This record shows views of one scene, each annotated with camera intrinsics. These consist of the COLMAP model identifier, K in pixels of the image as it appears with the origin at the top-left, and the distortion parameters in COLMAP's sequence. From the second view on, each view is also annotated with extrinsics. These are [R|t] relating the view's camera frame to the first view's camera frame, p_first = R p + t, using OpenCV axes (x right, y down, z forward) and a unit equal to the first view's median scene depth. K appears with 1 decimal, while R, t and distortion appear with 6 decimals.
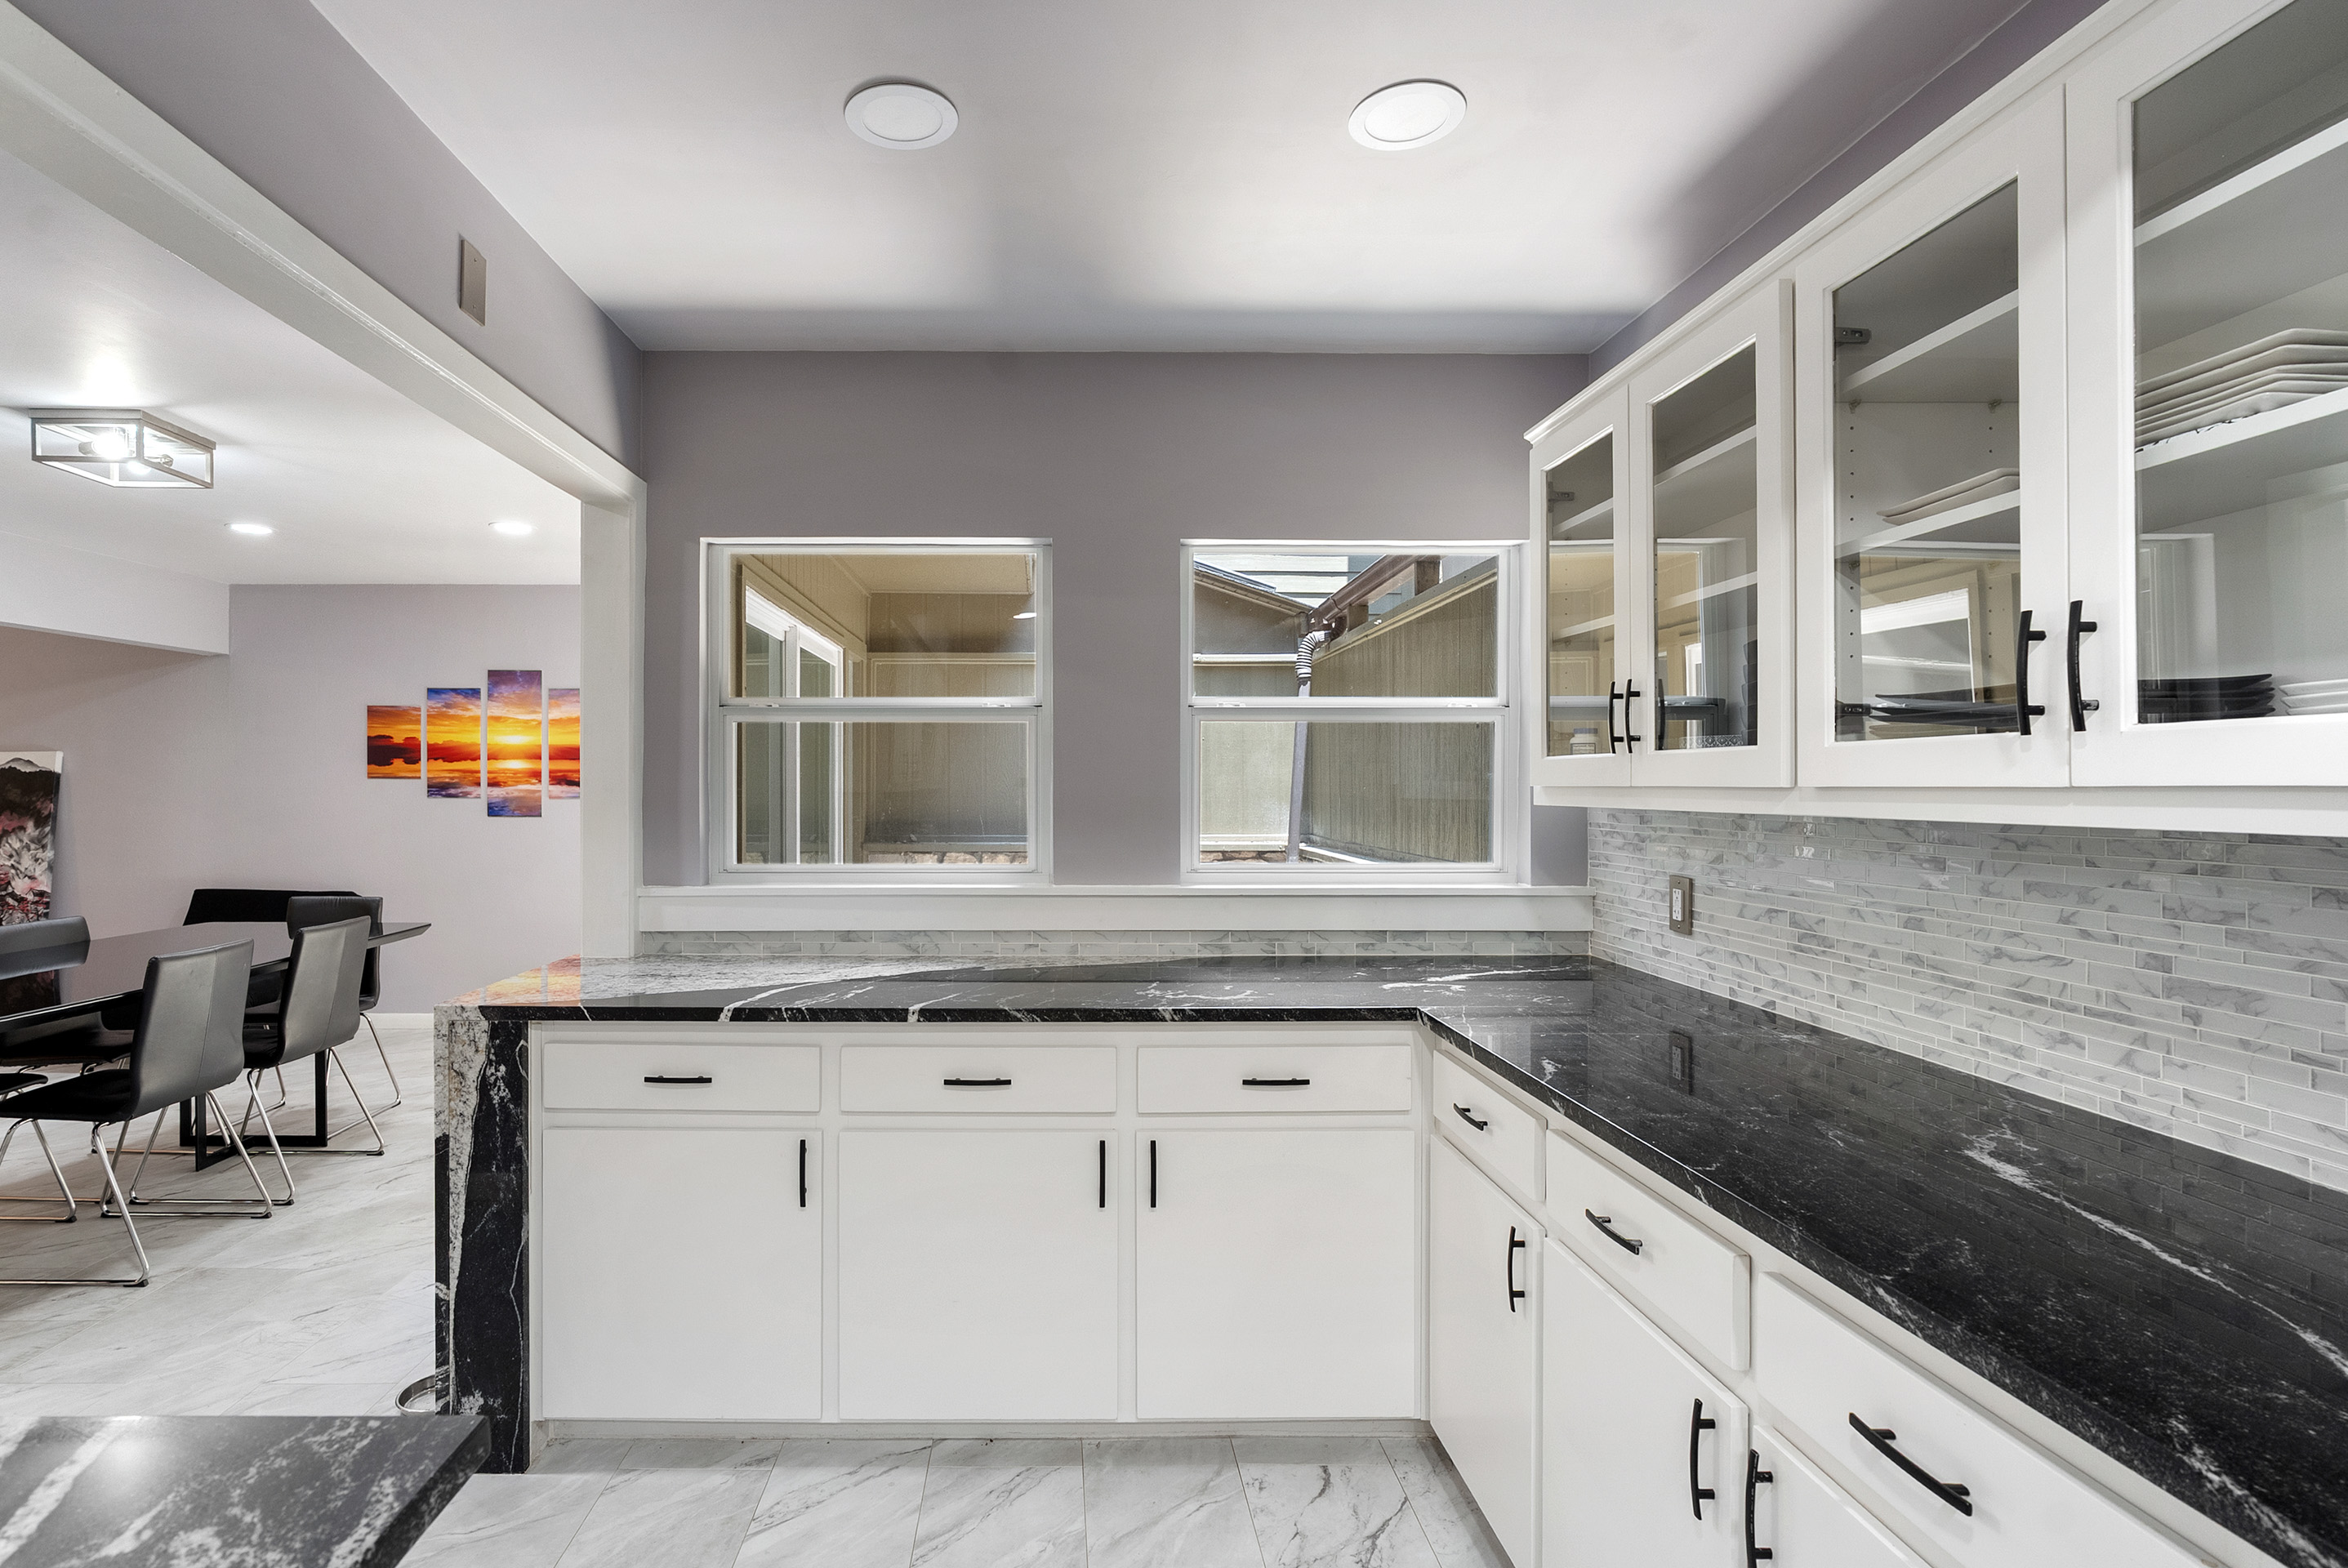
lens RADIAL K [[1126.7, 0, 1052.1], [0, 1126.7, 782.1], [0, 0, 1]] dist [-0.003606, -0.000149]
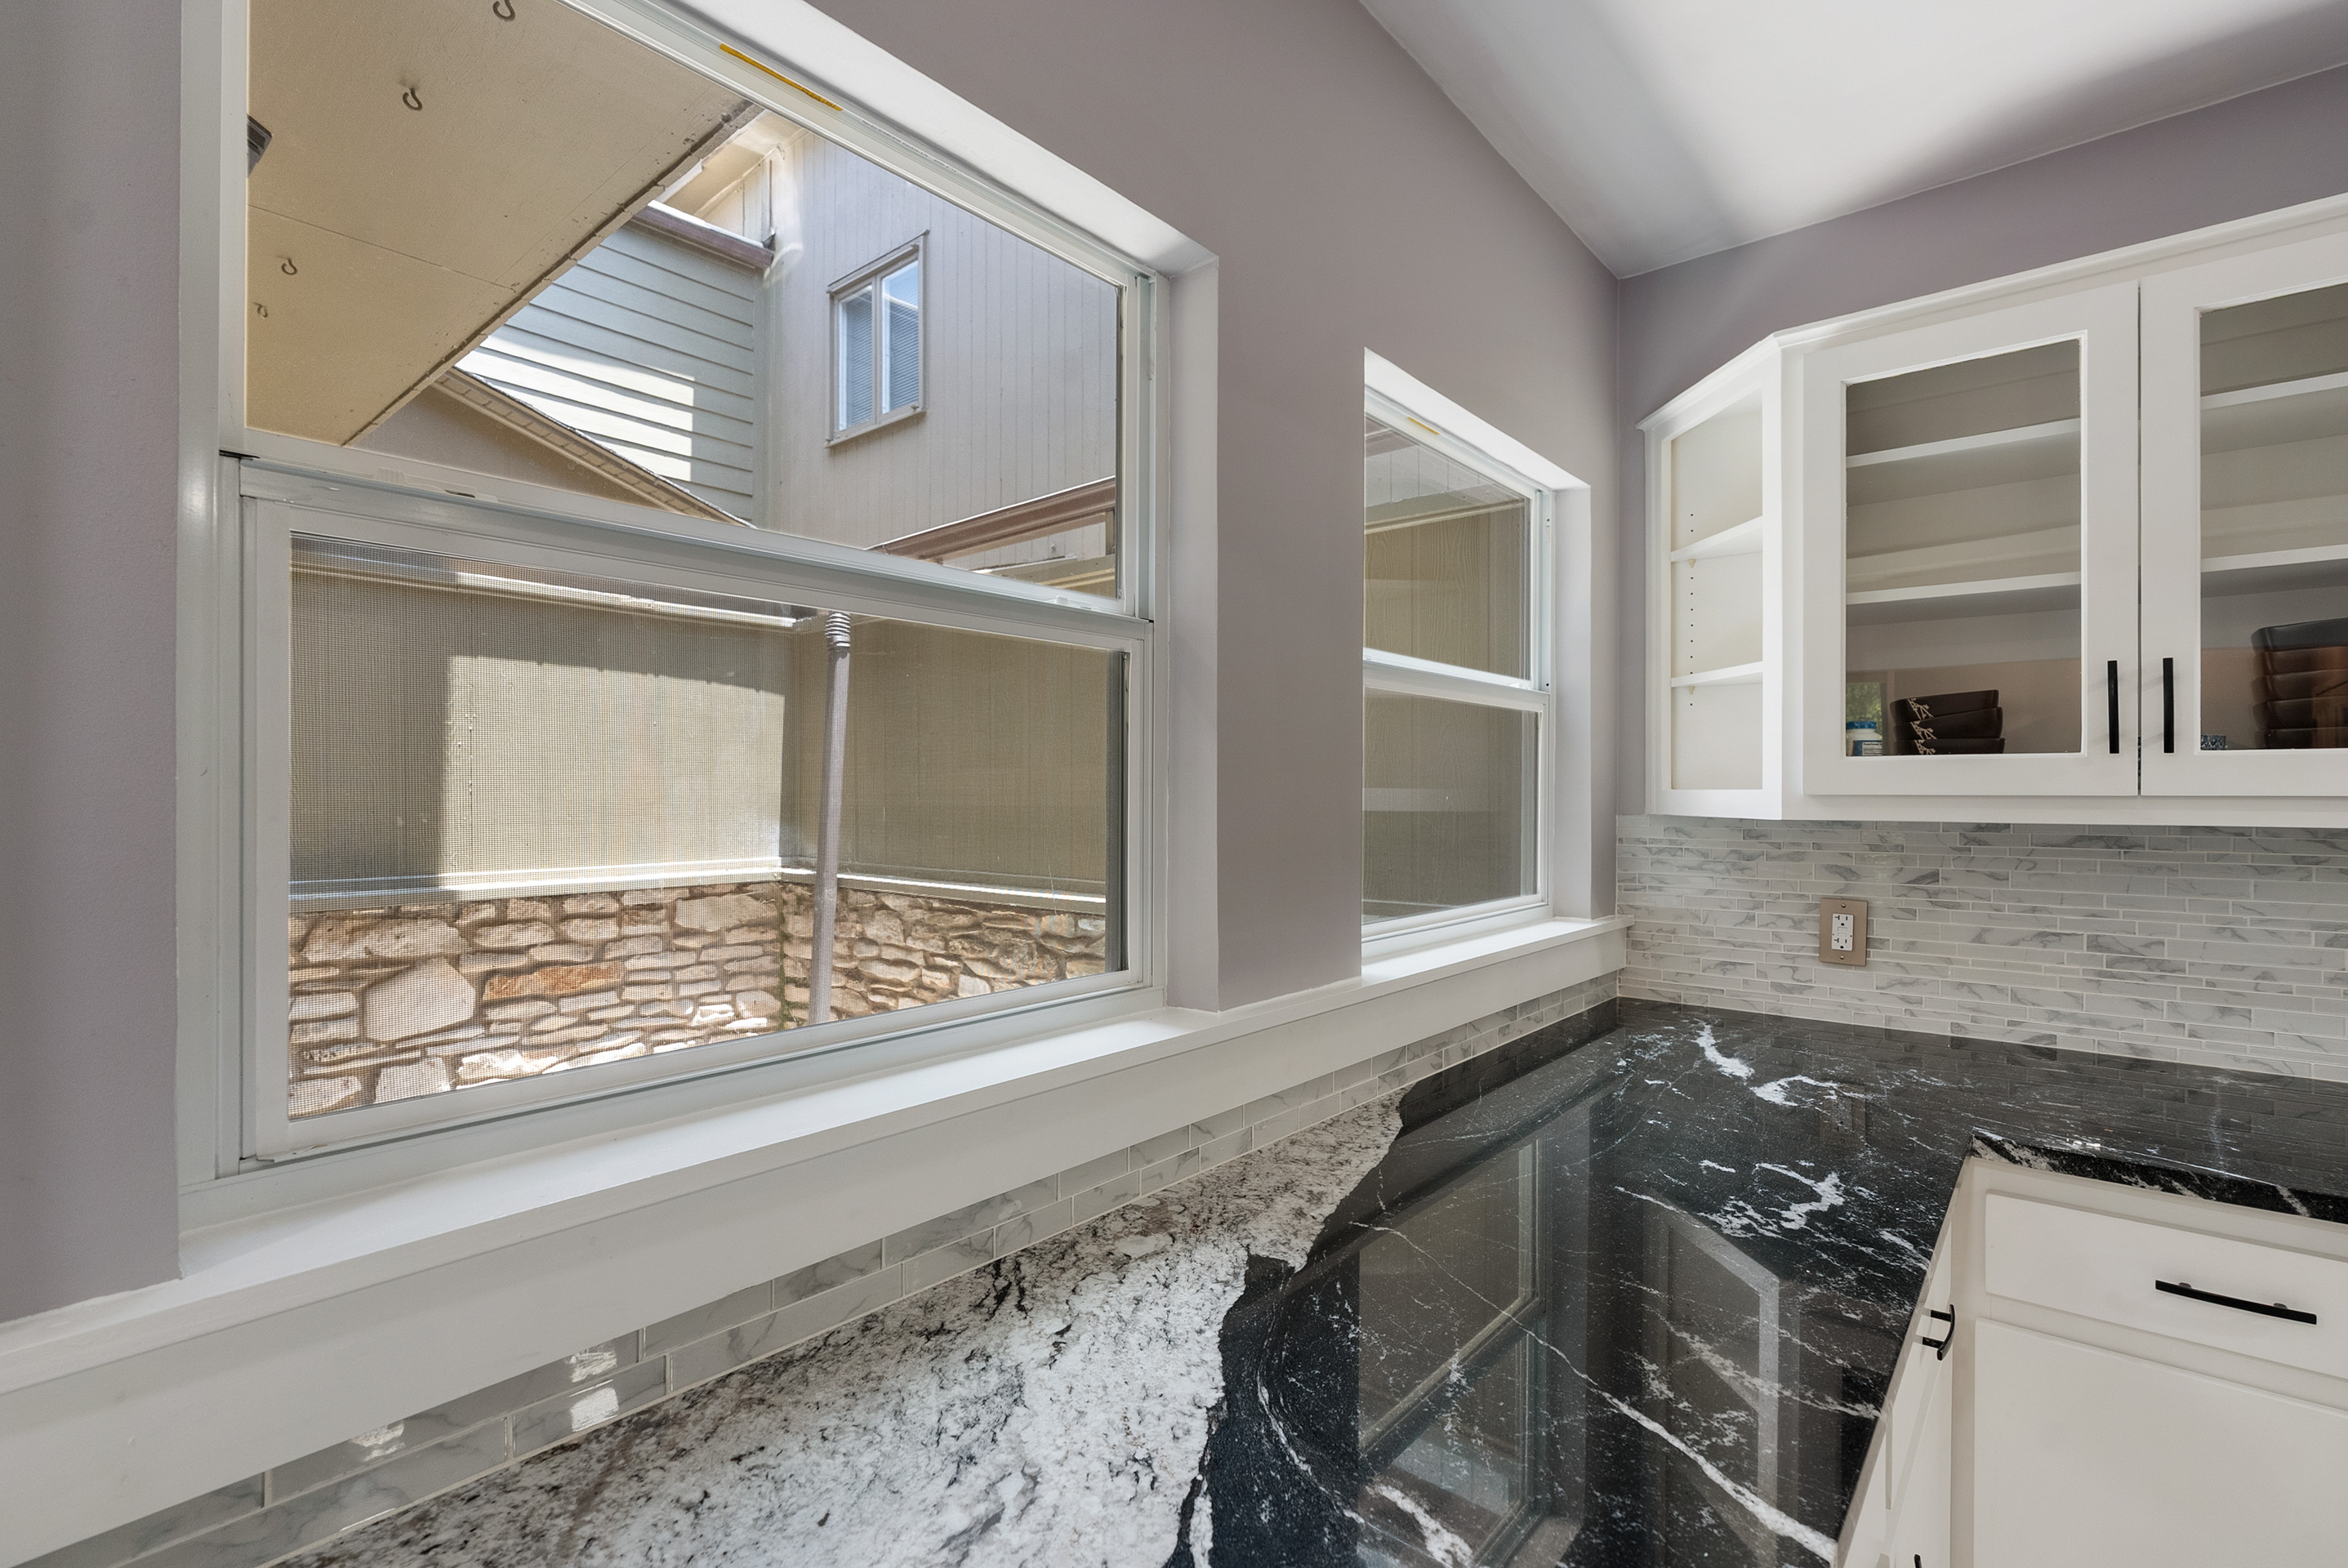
lens RADIAL K [[1082.2, 0, 1172.3], [0, 1082.2, 794.9], [0, 0, 1]] dist [-0.015594, 0.005672]
pose [[0.653688, -0.001669, 0.756762, -0.367568], [-0.002450, 0.999988, 0.004322, 0.001396], [-0.756760, -0.004679, 0.653676, 0.773383]]
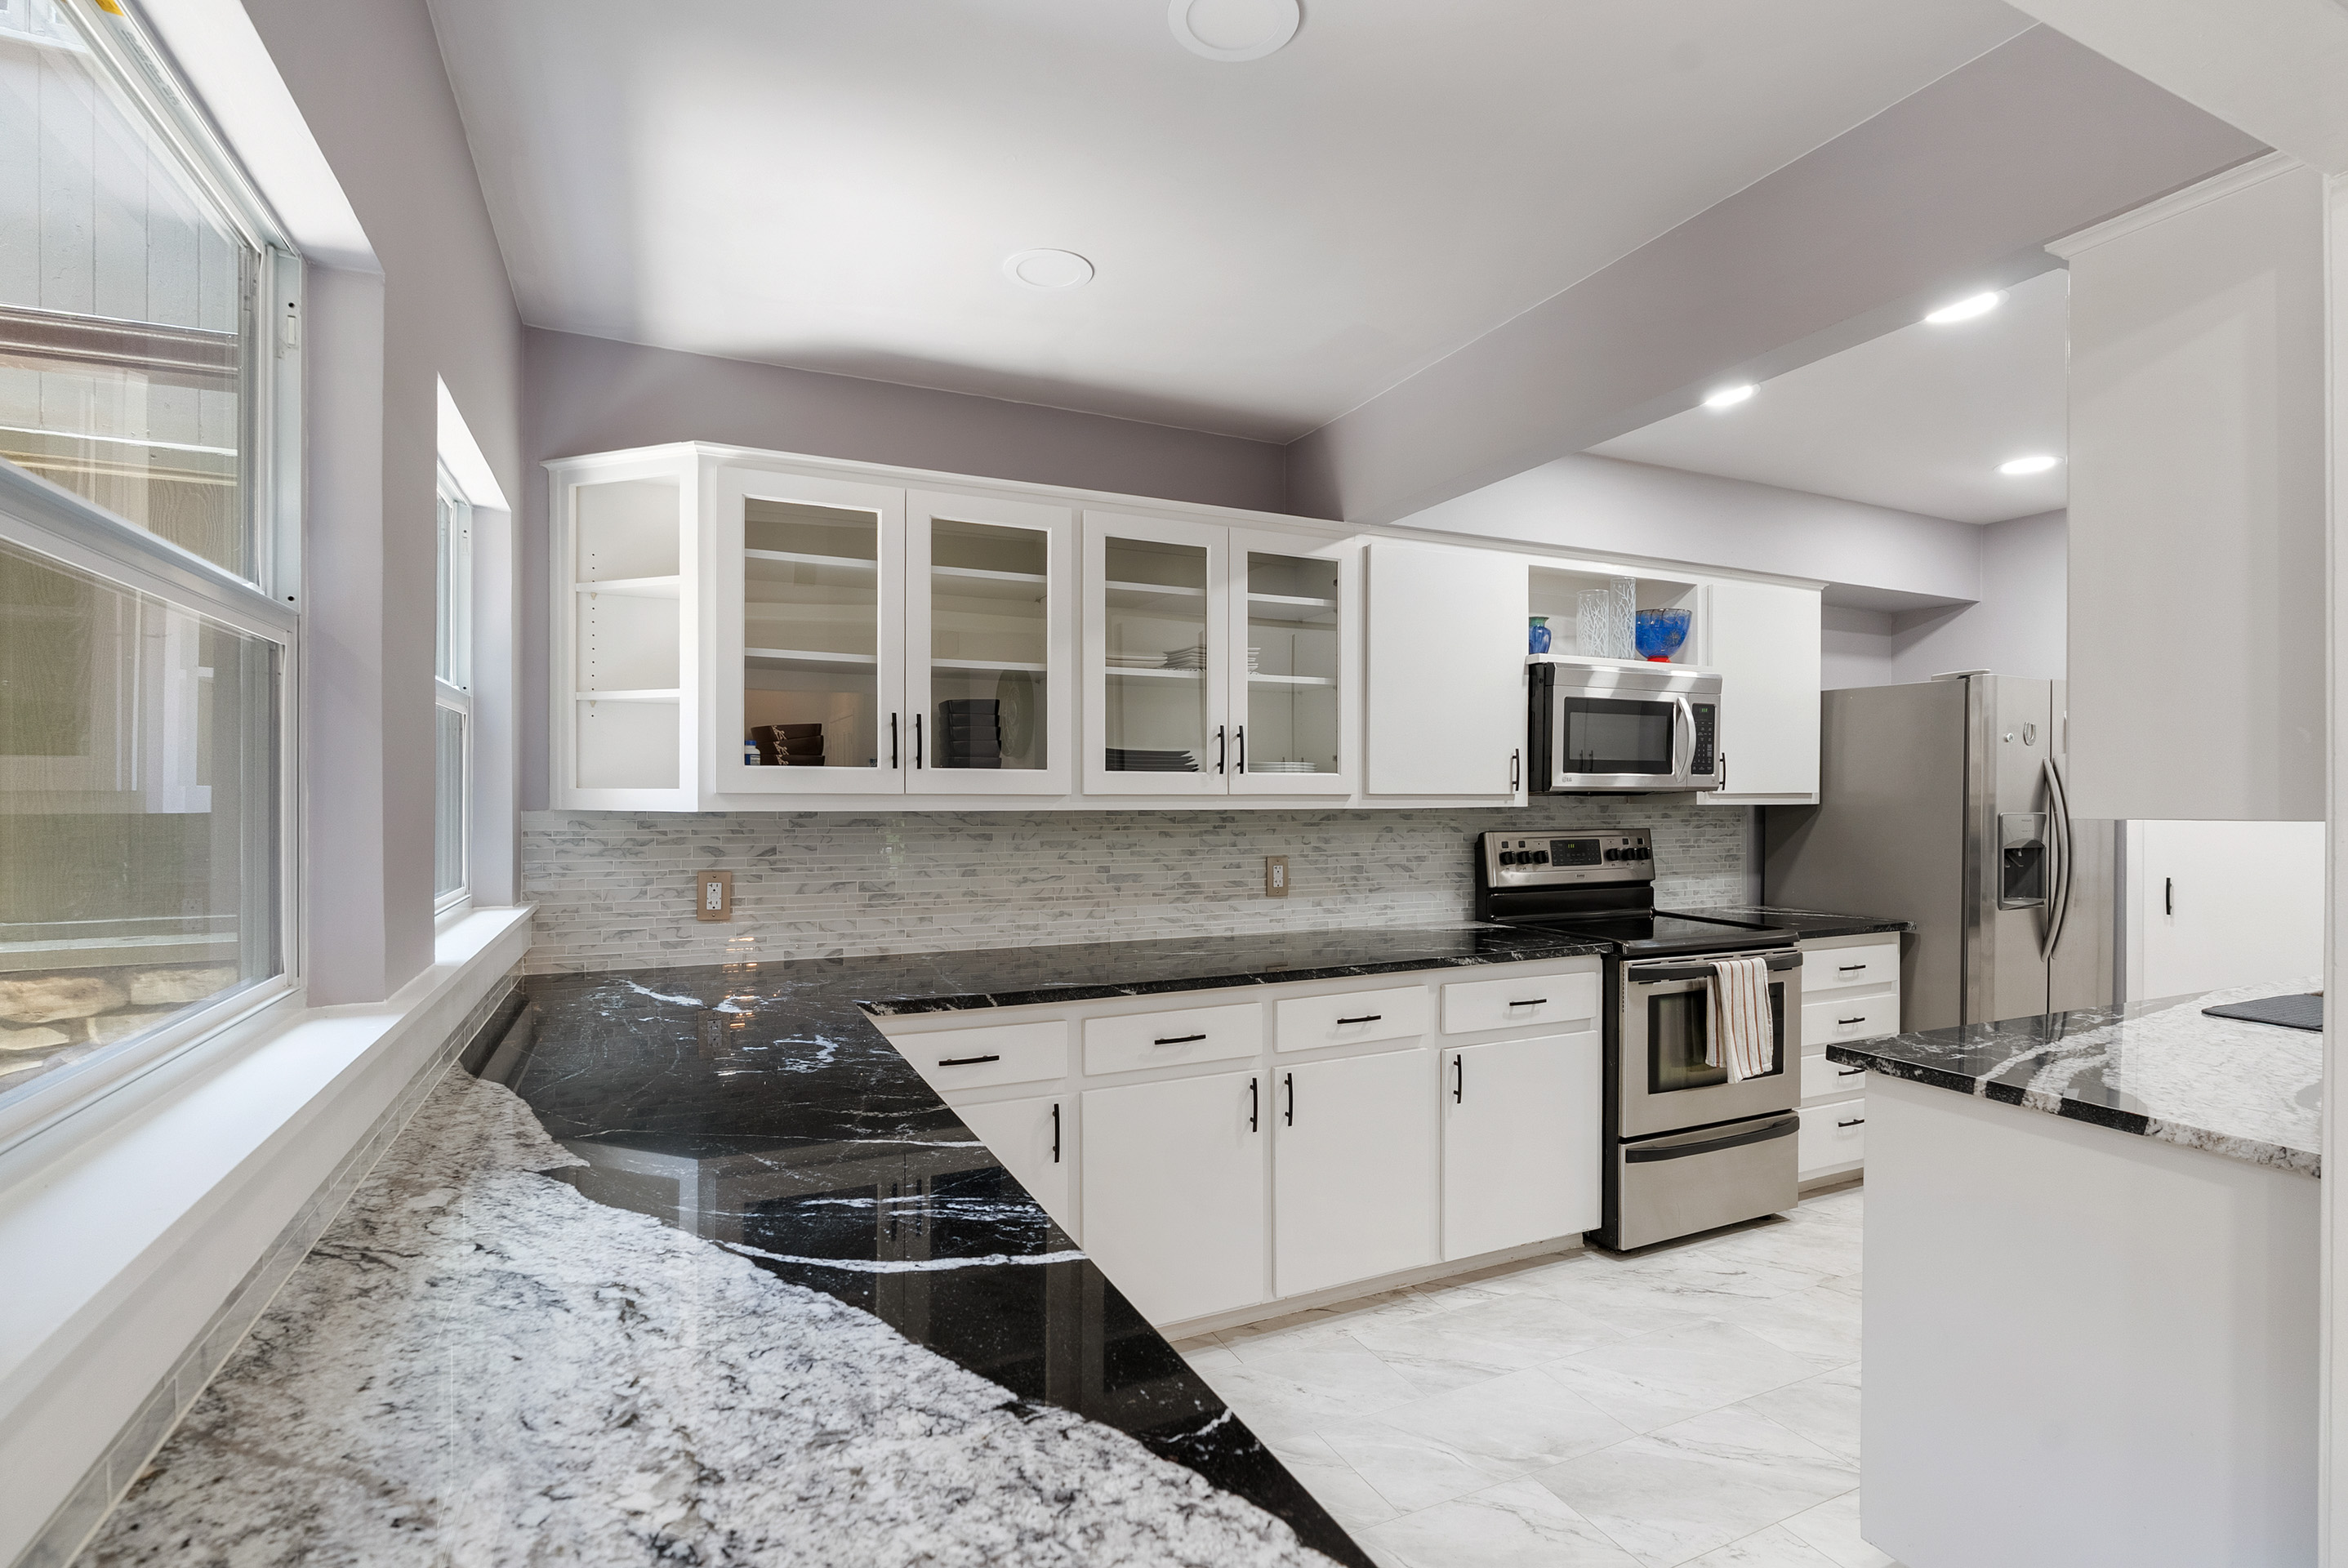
lens RADIAL K [[1094.5, 0, 1176.6], [0, 1094.5, 800.4], [0, 0, 1]] dist [-0.004935, 0.000164]
pose [[-0.420635, -0.006918, 0.907204, -0.596008], [-0.005715, 0.999971, 0.004976, 0.002653], [-0.907212, -0.003092, -0.420662, 0.947649]]
